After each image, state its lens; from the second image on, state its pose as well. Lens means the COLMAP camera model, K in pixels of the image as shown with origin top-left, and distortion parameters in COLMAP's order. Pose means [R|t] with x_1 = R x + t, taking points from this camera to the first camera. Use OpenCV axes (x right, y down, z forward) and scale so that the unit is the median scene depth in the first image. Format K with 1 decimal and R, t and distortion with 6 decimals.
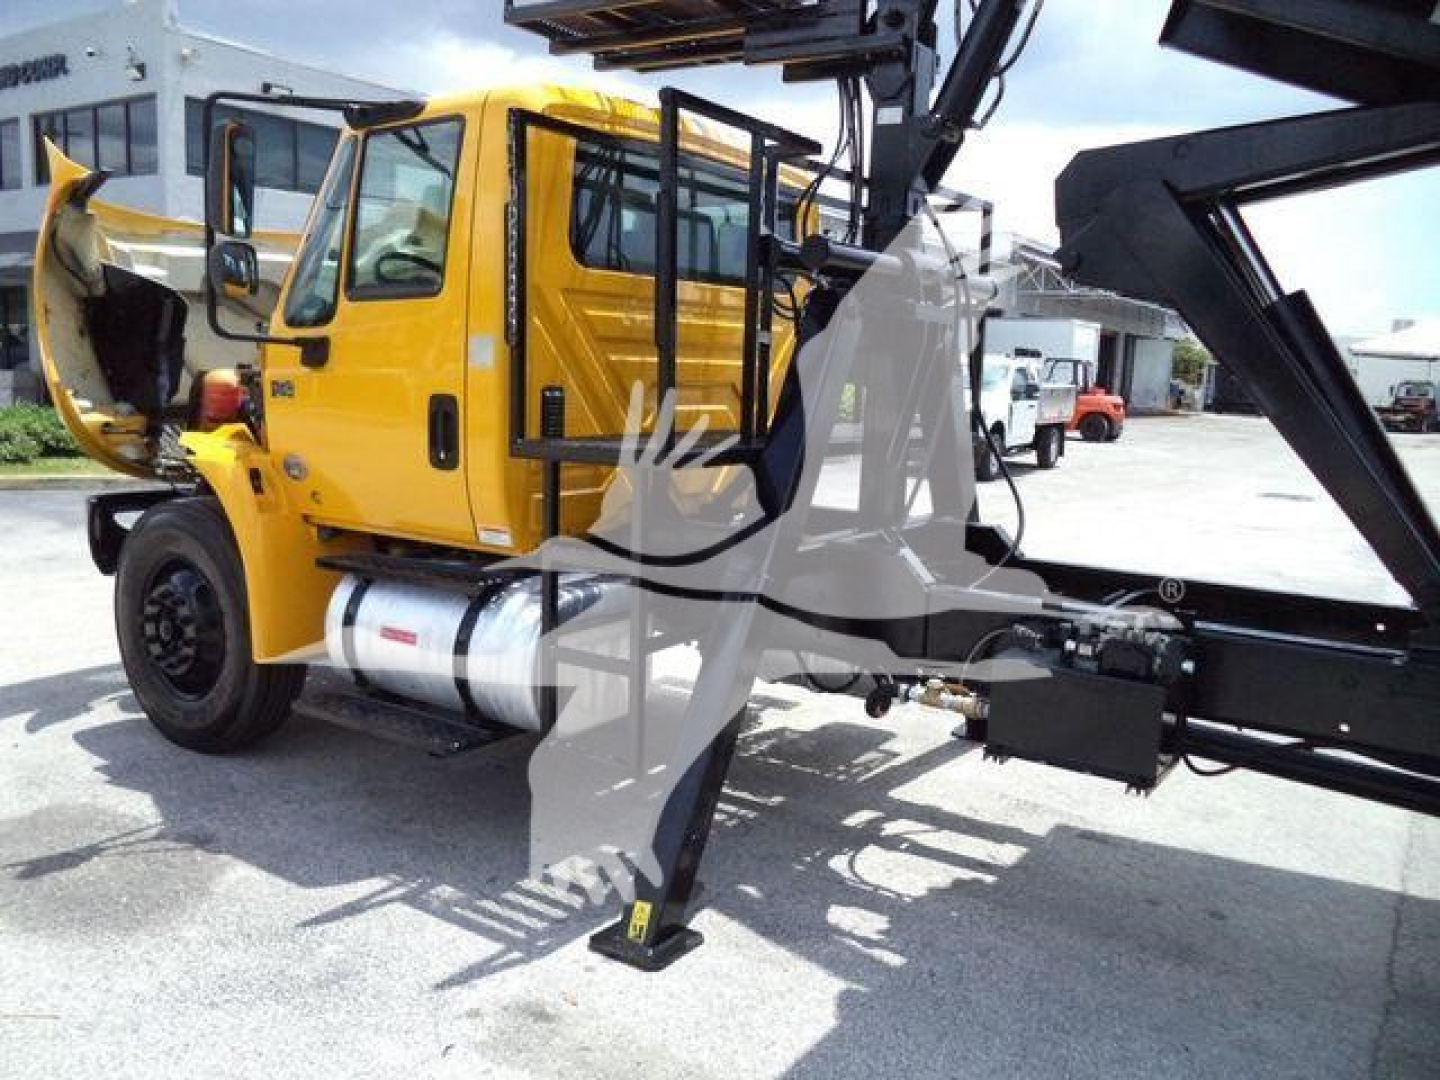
lens RADIAL K [[1184.3, 0, 718.9], [0, 1184.3, 543.6], [0, 0, 1]] dist [-0.014640, -0.017700]
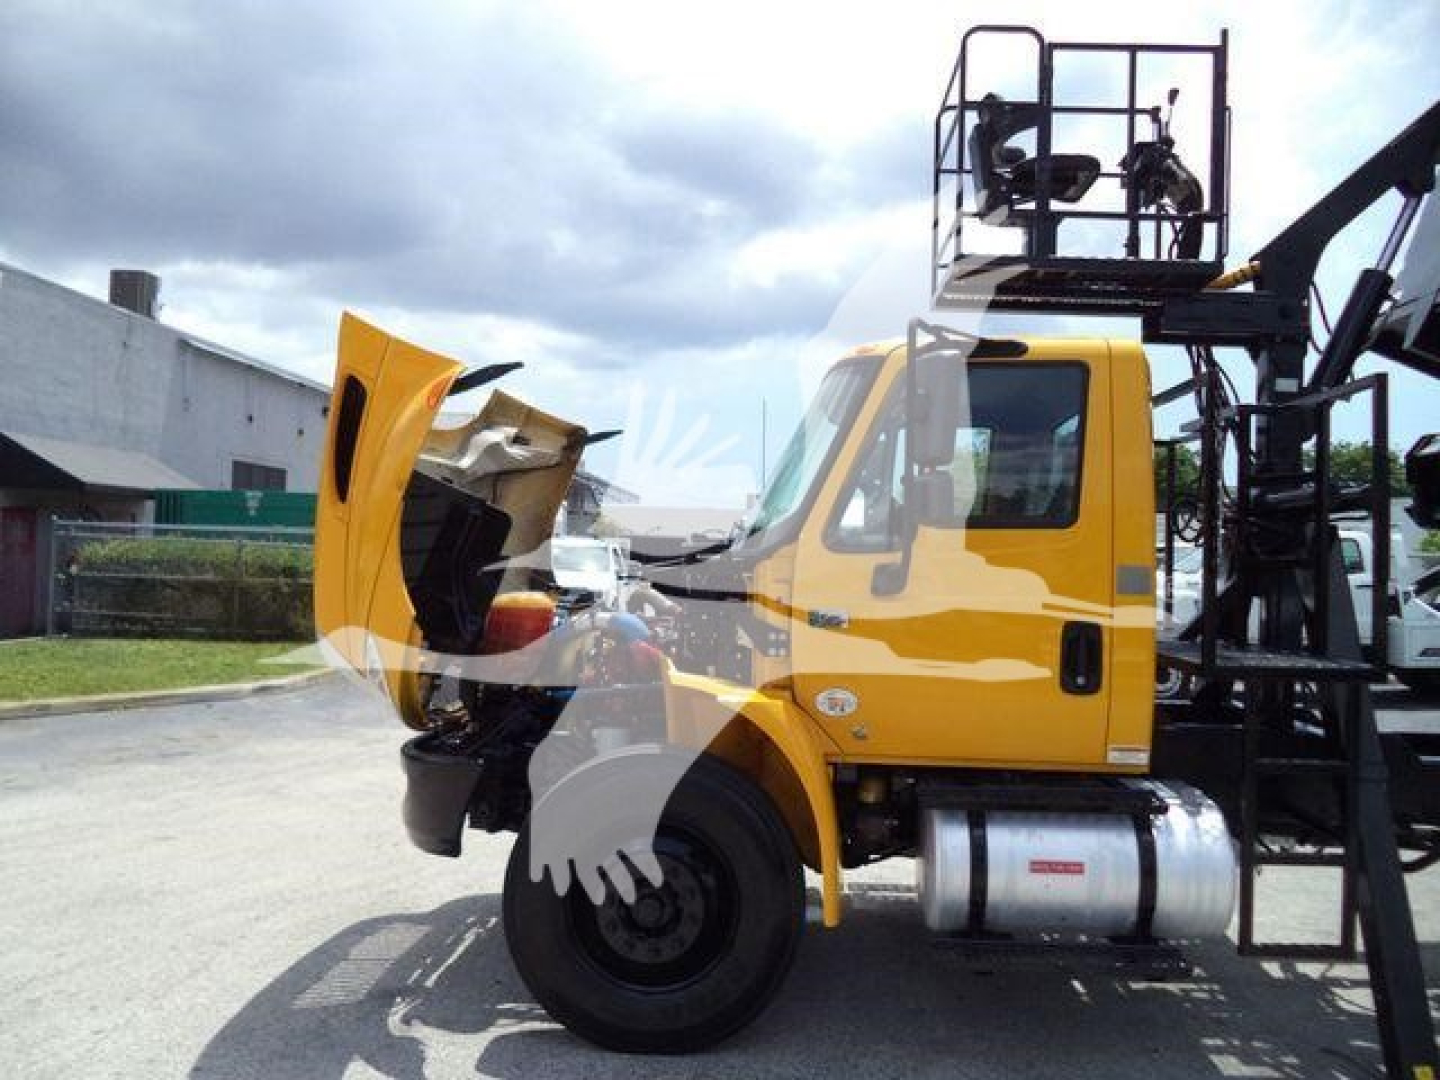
lens RADIAL K [[1184.3, 0, 720.0], [0, 1184.3, 537.4], [0, 0, 1]] dist [-0.014640, -0.017700]
pose [[0.863095, -0.012282, 0.504892, -0.995380], [0.084928, 0.988998, -0.121123, -0.097790], [-0.497850, 0.147420, 0.854642, 0.254664]]
